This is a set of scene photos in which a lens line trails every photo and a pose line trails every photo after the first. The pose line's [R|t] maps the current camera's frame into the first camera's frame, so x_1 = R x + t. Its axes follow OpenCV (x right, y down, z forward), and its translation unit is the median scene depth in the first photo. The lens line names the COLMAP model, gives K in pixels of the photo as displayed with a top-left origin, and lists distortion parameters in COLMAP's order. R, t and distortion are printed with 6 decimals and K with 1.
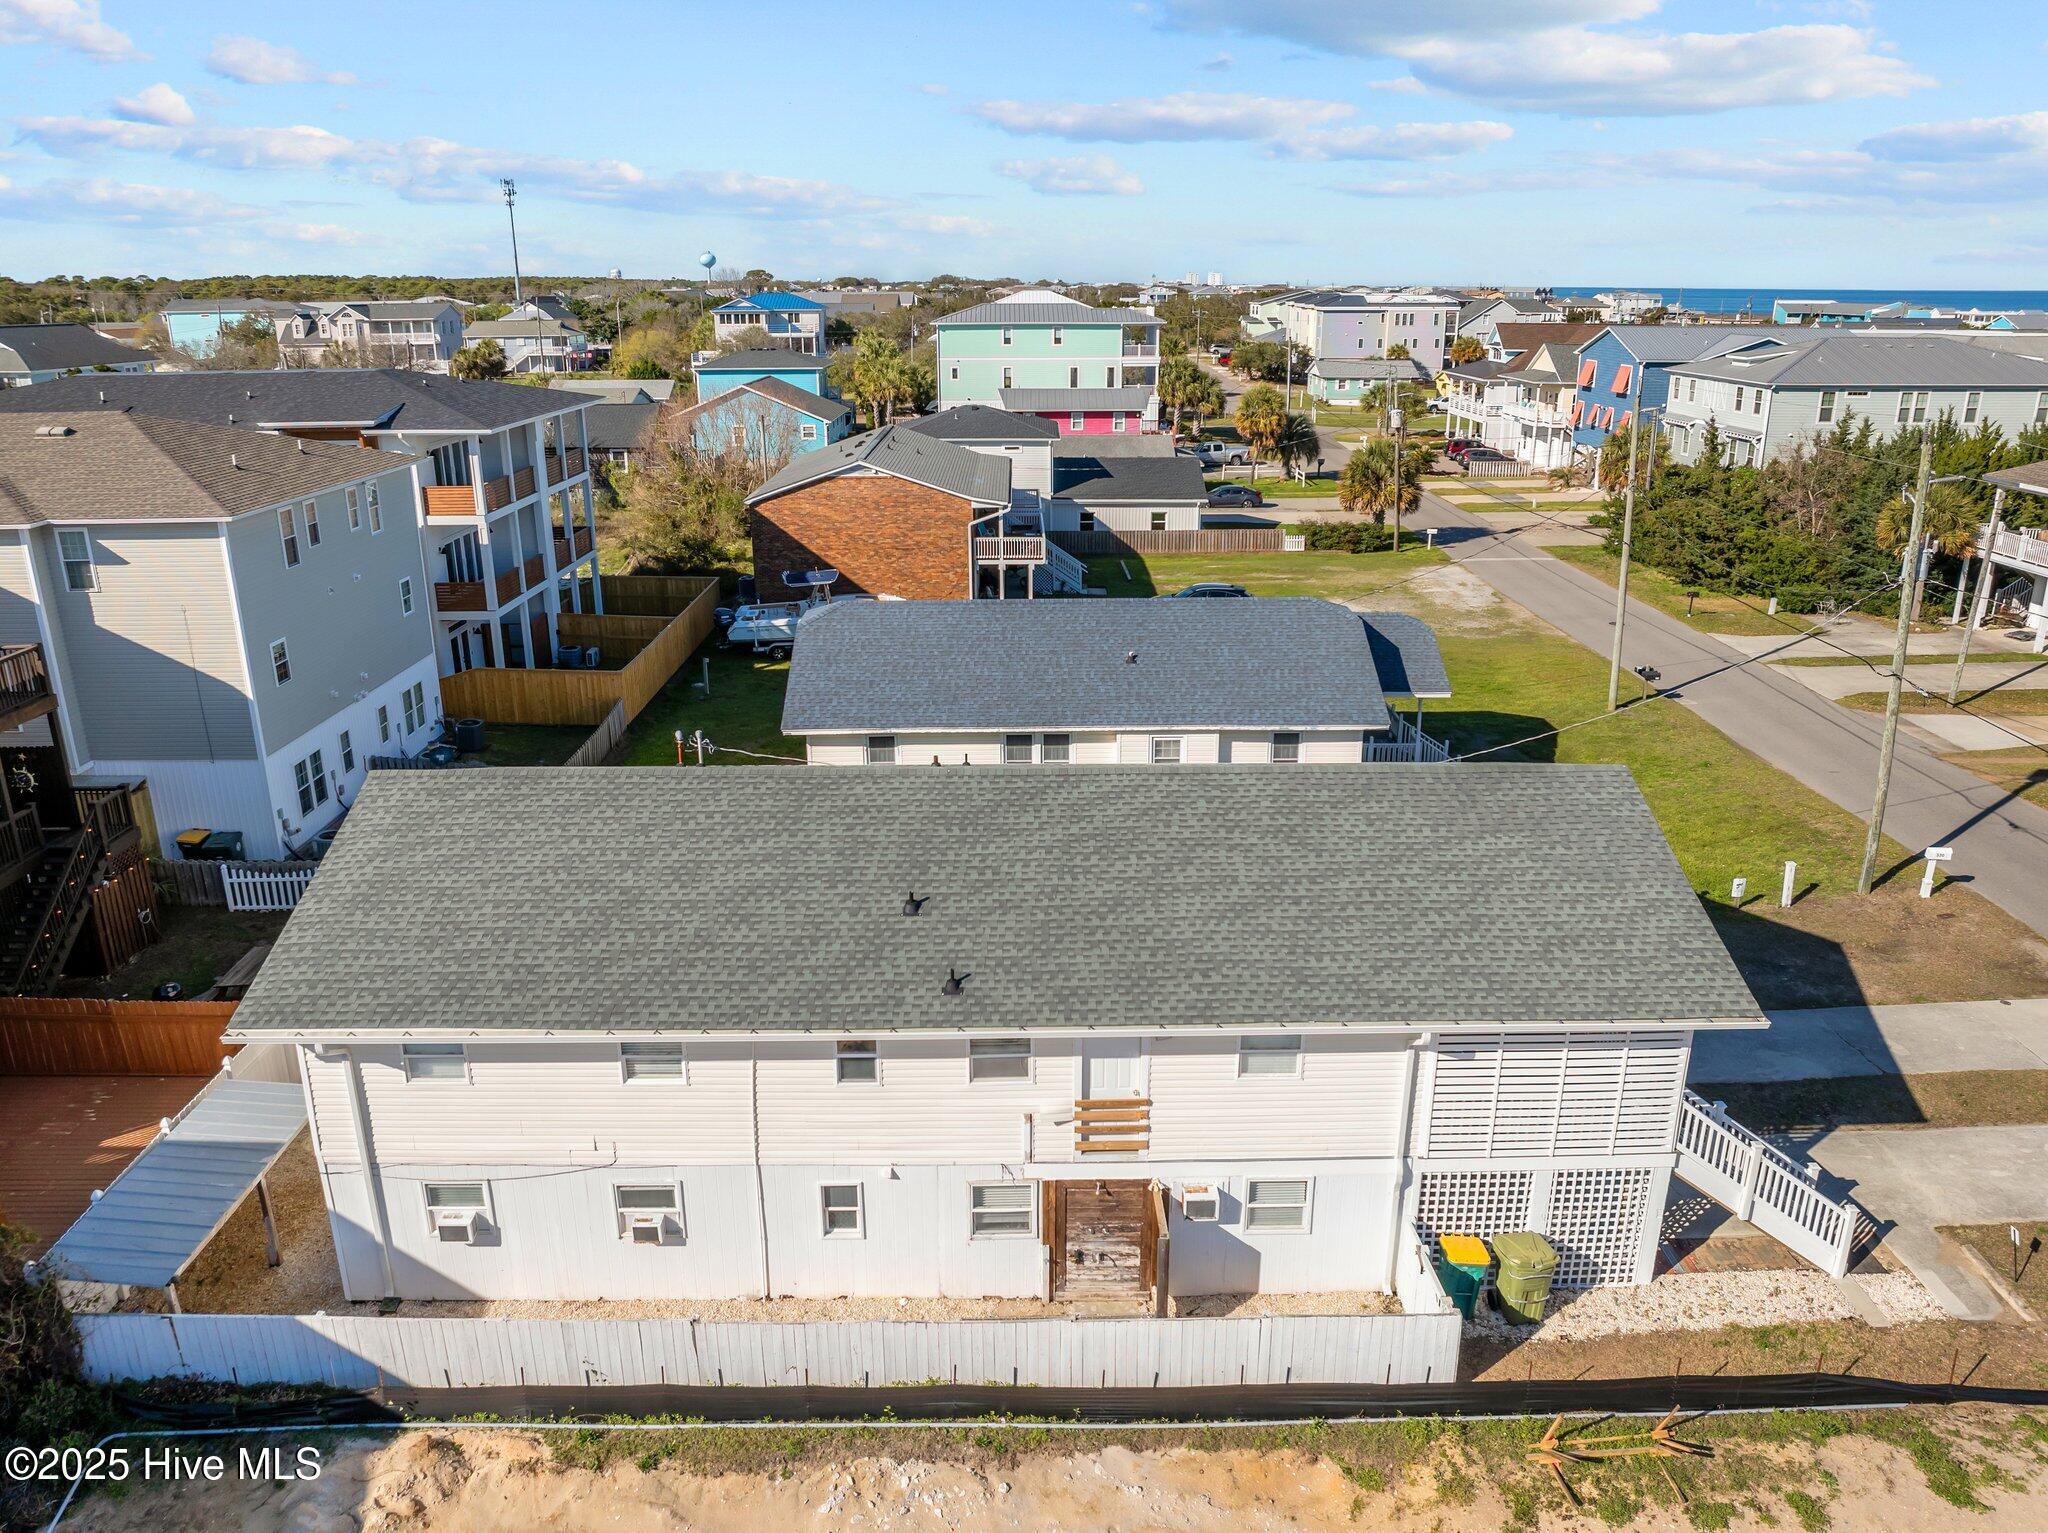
lens RADIAL K [[1447.0, 0, 1032.7], [0, 1447.0, 755.3], [0, 0, 1]] dist [-0.035417, -0.001432]
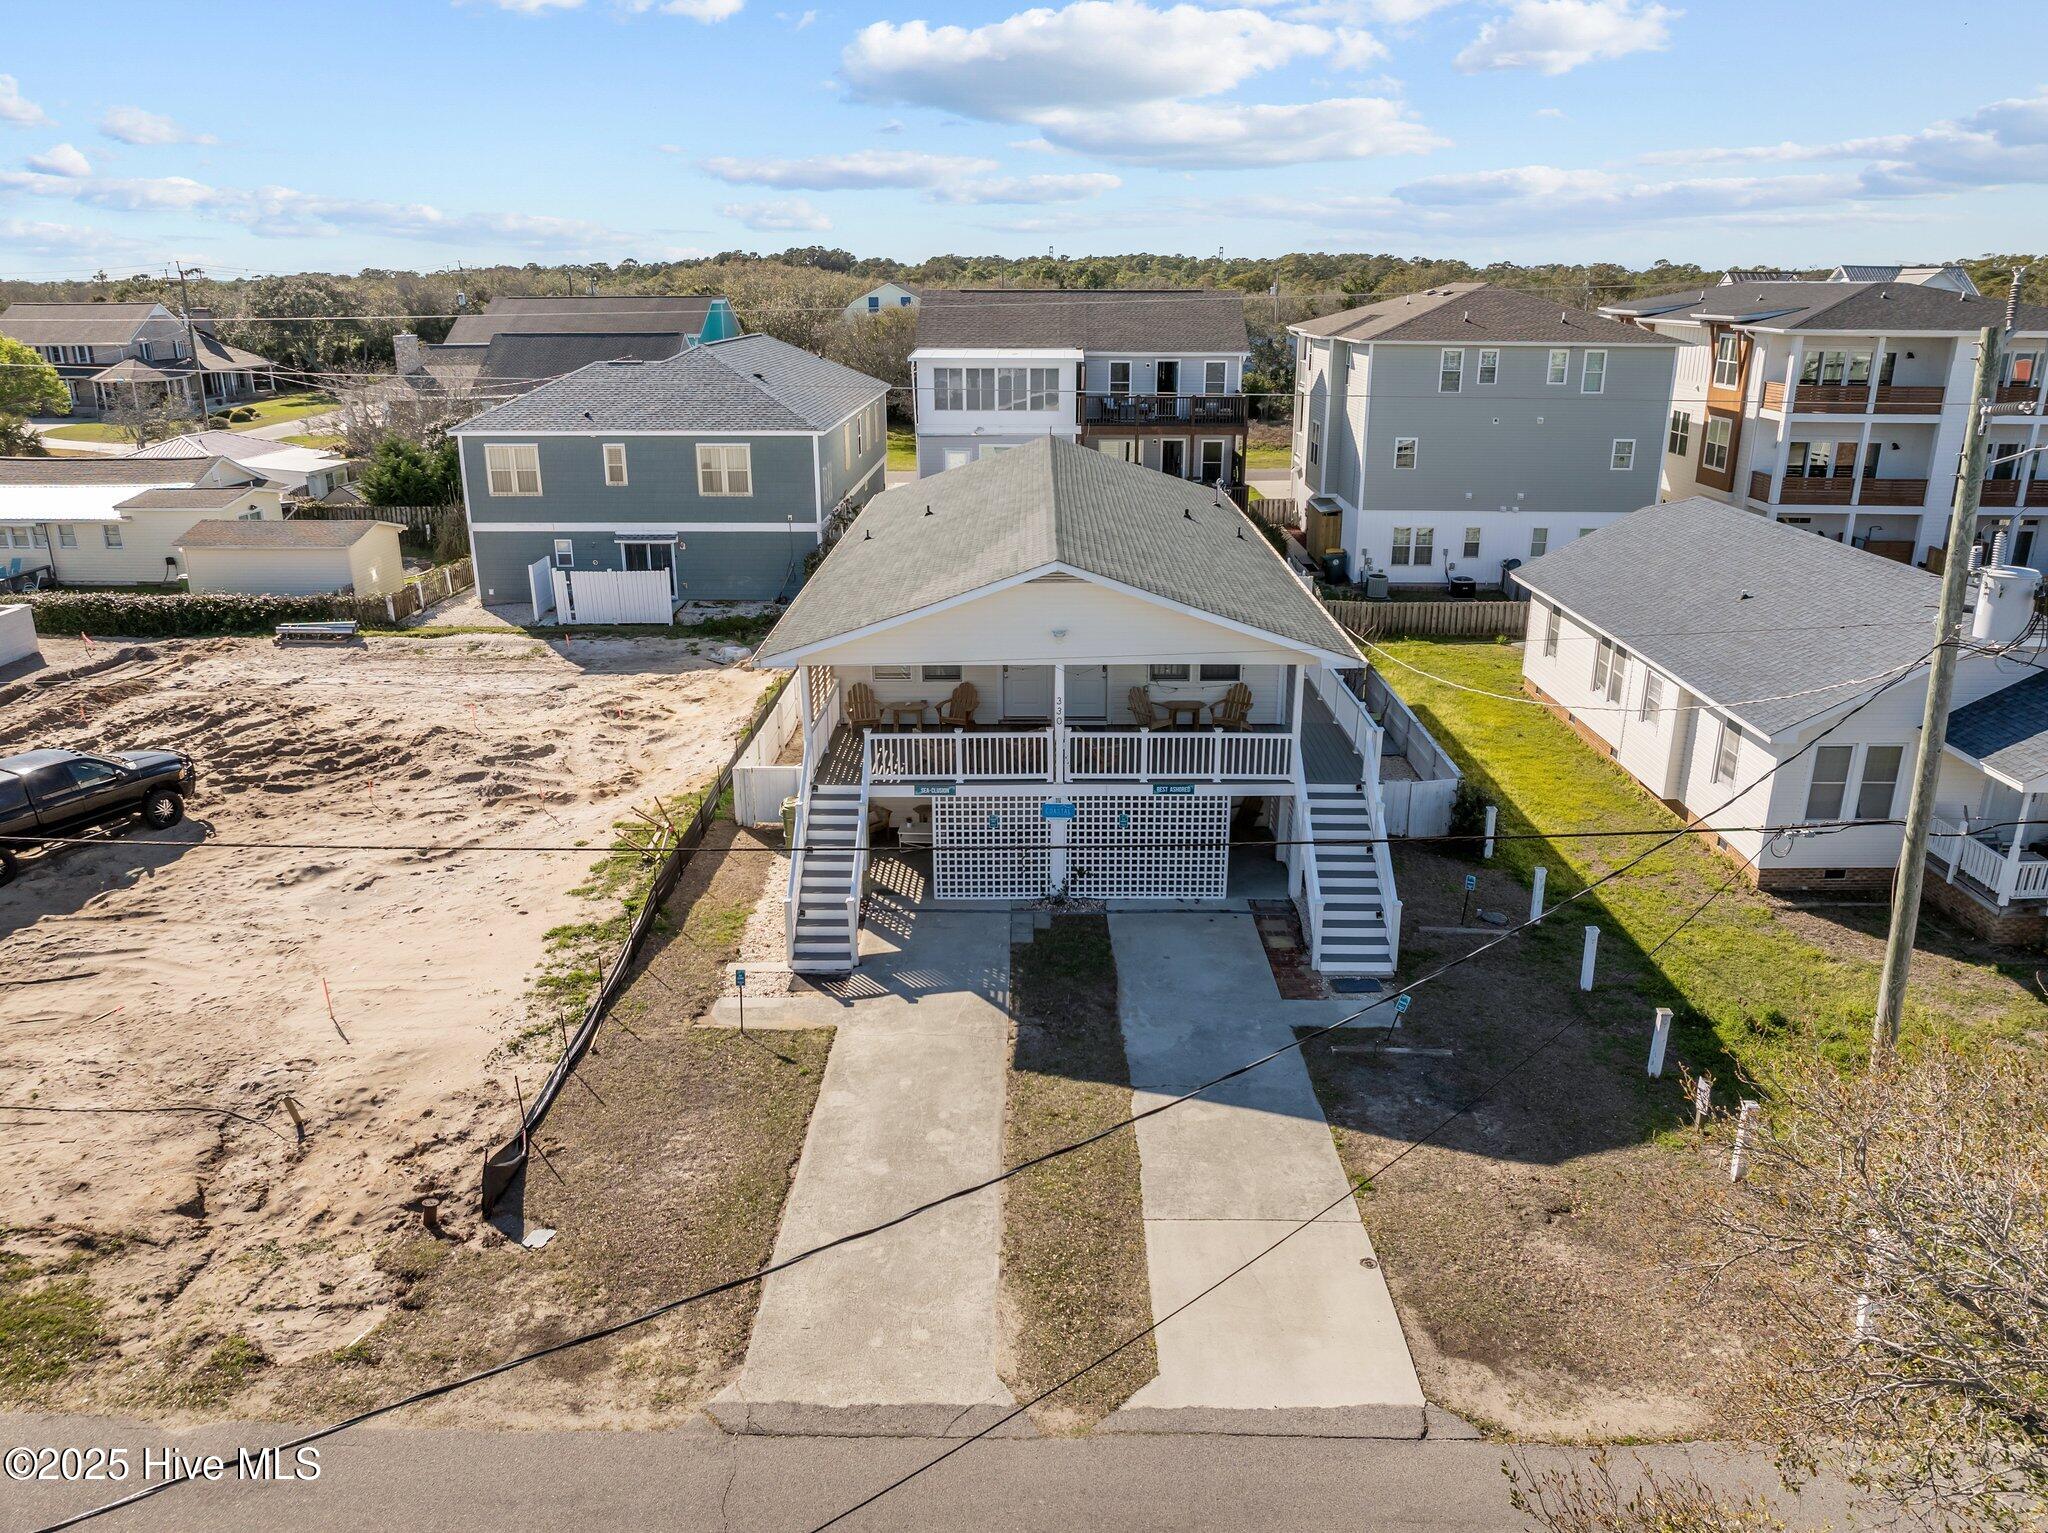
lens RADIAL K [[1438.0, 0, 1024.0], [0, 1438.0, 766.5], [0, 0, 1]] dist [-0.036231, -0.002963]
pose [[-0.025622, 0.323568, -0.945858, 1.408179], [-0.309967, 0.896964, 0.315239, -0.174485], [0.950402, 0.301262, 0.077314, 0.916486]]
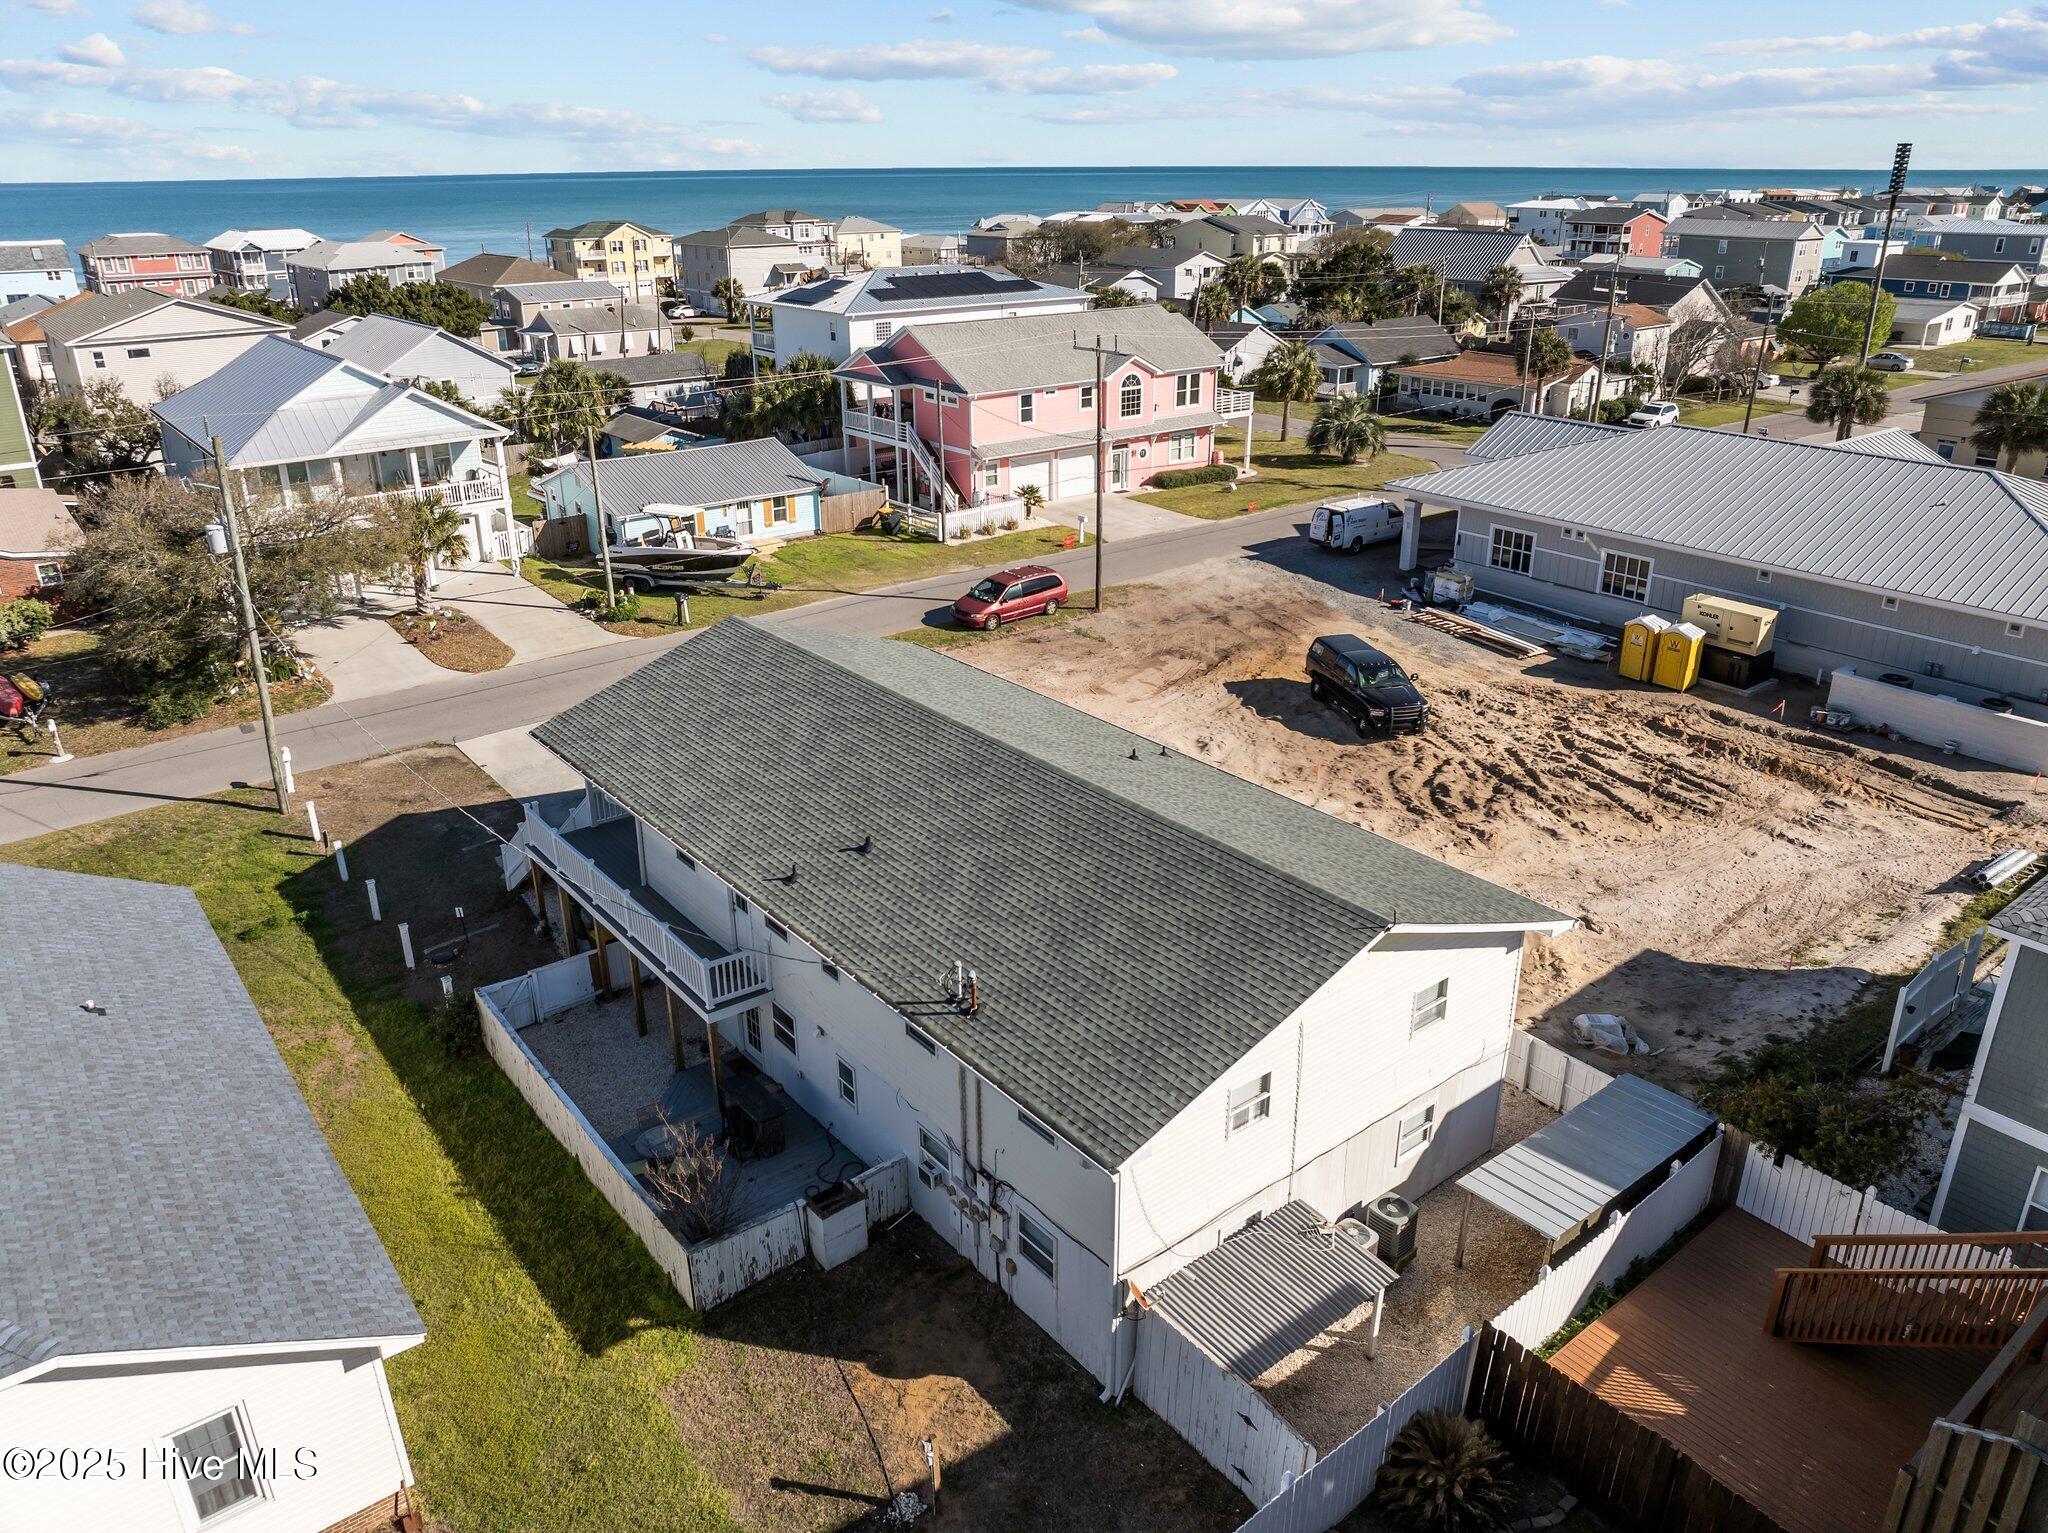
lens RADIAL K [[1448.3, 0, 1032.7], [0, 1448.3, 754.3], [0, 0, 1]] dist [-0.036308, -0.003849]
pose [[-0.610744, -0.293433, 0.735452, -0.922796], [0.253121, 0.807719, 0.532466, -0.589987], [-0.750281, 0.511358, -0.419035, 1.435665]]
